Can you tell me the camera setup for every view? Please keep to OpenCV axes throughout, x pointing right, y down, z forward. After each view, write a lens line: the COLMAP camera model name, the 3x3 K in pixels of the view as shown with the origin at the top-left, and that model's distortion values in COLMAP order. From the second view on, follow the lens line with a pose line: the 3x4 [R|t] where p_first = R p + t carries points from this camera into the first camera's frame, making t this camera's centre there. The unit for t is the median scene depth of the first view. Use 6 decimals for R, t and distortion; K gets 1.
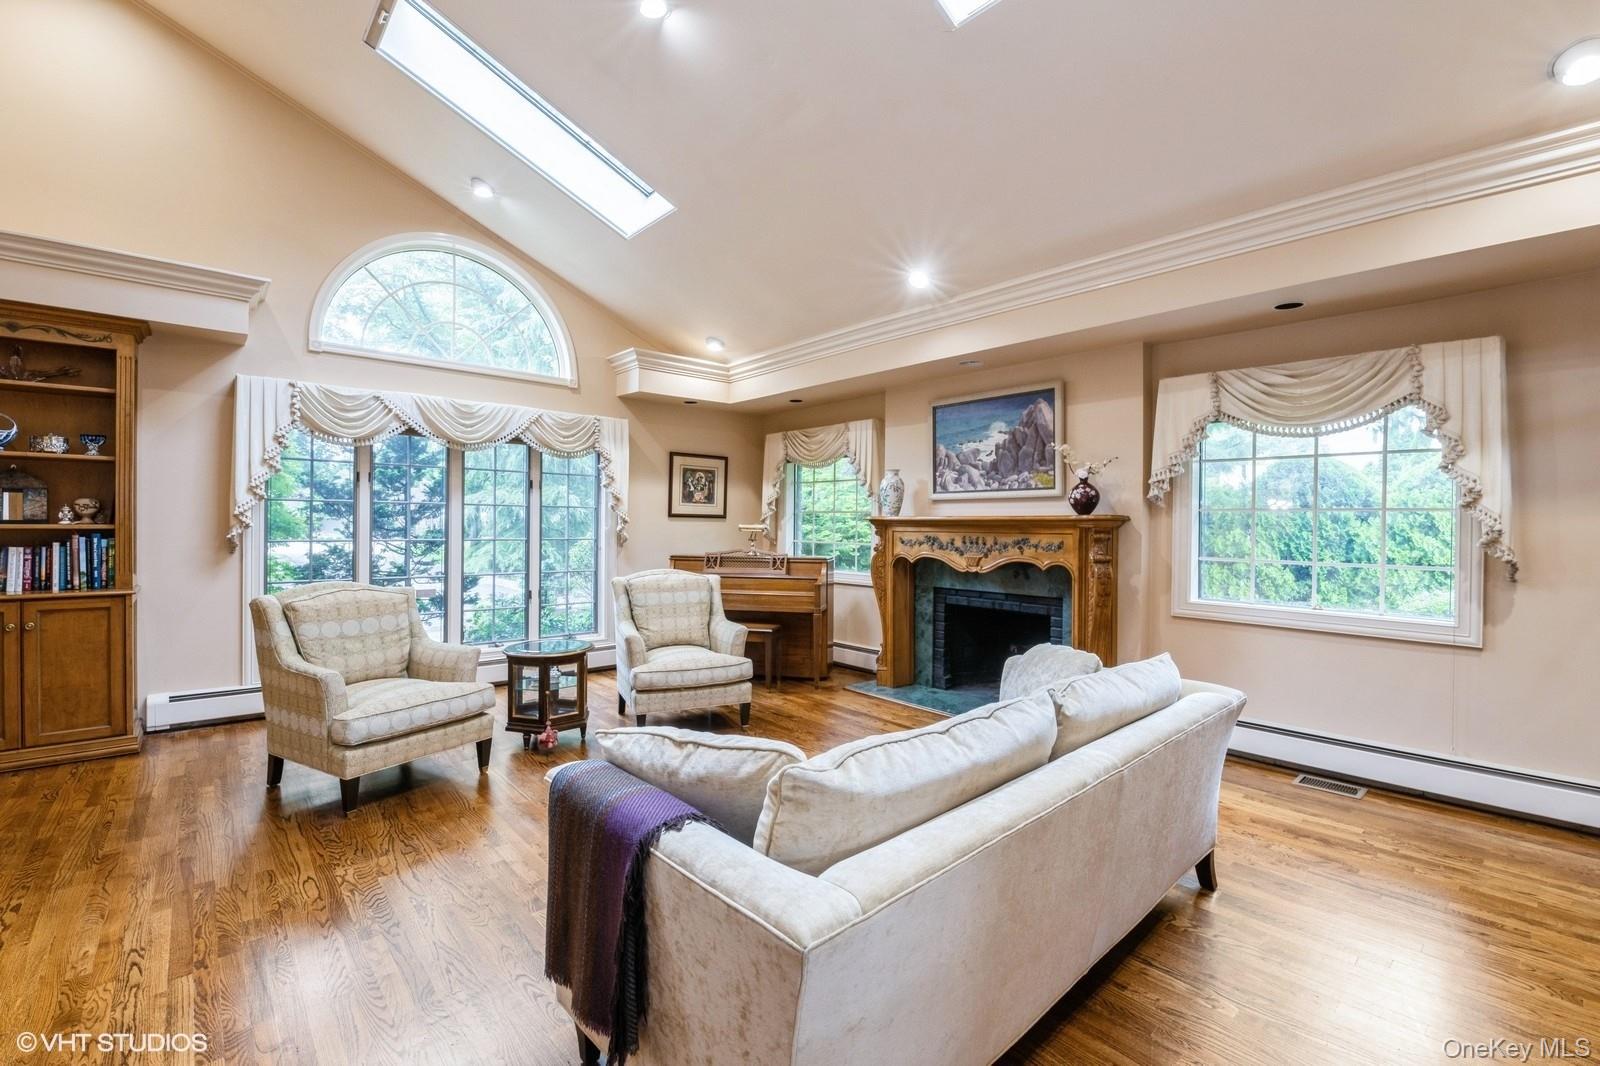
lens RADIAL K [[692.2, 0, 802.0], [0, 692.2, 529.7], [0, 0, 1]] dist [-0.001695, -0.000077]
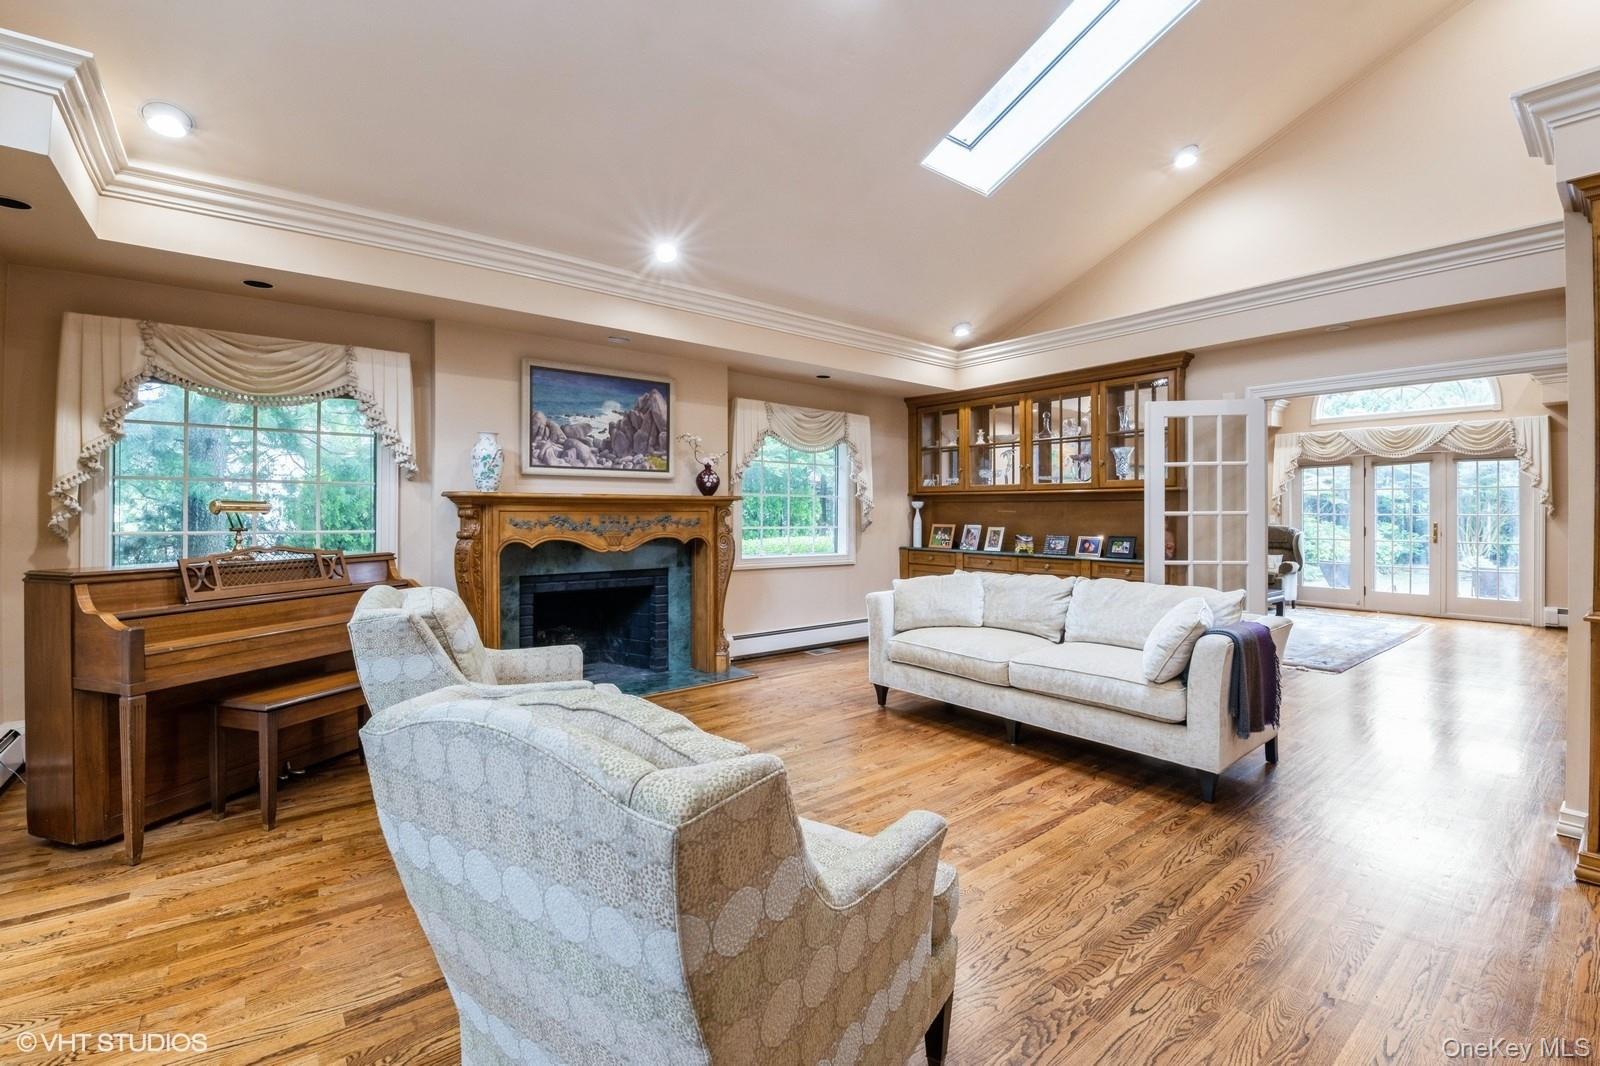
lens RADIAL K [[692.2, 0, 839.2], [0, 692.2, 508.5], [0, 0, 1]] dist [-0.001695, -0.000077]
pose [[0.027126, -0.010515, 0.999577, -0.722930], [-0.001078, 0.999944, 0.010548, -0.010992], [-0.999631, -0.001364, 0.027113, 0.650663]]
